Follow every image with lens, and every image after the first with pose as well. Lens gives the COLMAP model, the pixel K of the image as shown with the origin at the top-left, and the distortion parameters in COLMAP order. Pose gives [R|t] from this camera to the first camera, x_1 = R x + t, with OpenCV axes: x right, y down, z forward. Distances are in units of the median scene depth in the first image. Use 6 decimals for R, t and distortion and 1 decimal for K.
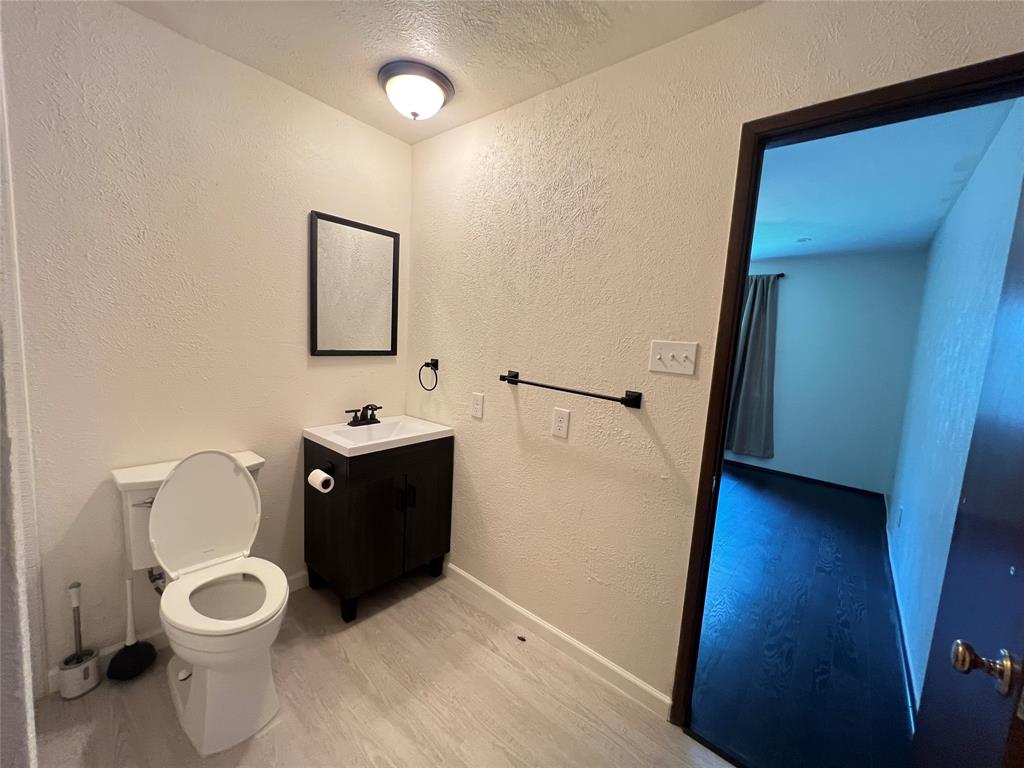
lens RADIAL K [[410.2, 0, 511.0], [0, 410.2, 381.8], [0, 0, 1]] dist [-0.001412, -0.000124]
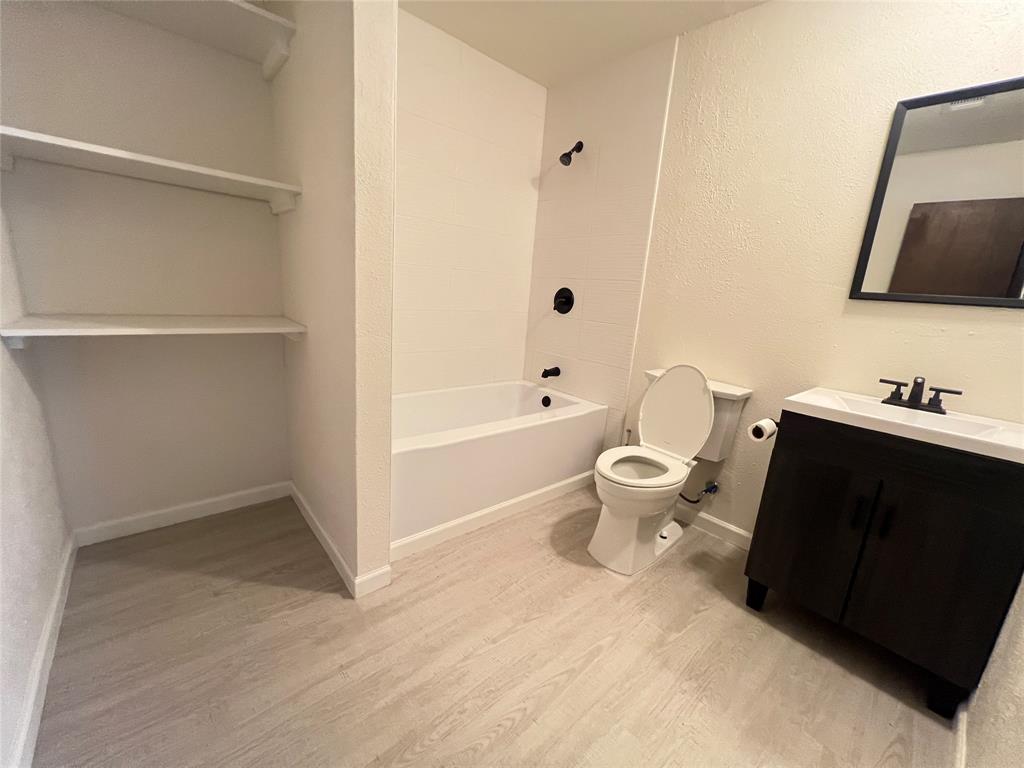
lens RADIAL K [[410.2, 0, 511.0], [0, 410.2, 381.8], [0, 0, 1]] dist [-0.001412, -0.000124]
pose [[-0.147483, 0.144030, -0.978521, 0.469672], [-0.196771, 0.965291, 0.171740, 0.095878], [0.969293, 0.217874, -0.114023, 0.555775]]
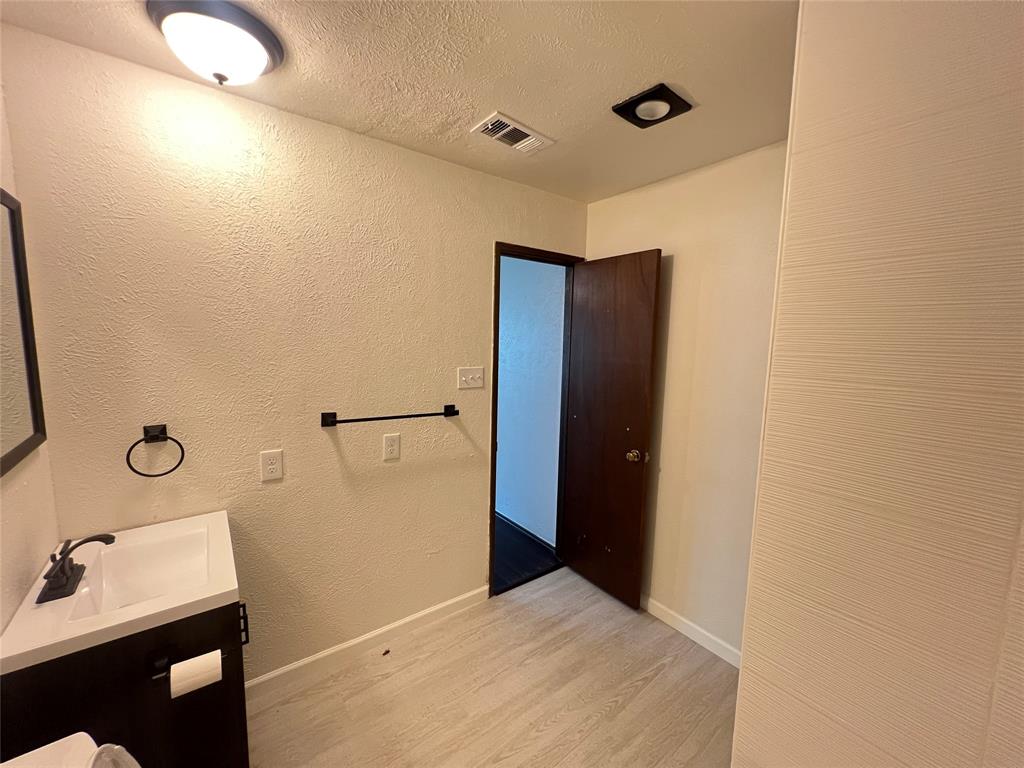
lens RADIAL K [[410.2, 0, 511.0], [0, 410.2, 381.8], [0, 0, 1]] dist [-0.001412, -0.000124]
pose [[0.224774, -0.167615, 0.959886, -0.862500], [0.097782, 0.984001, 0.148929, -0.212736], [-0.969492, 0.060384, 0.237568, 0.406536]]
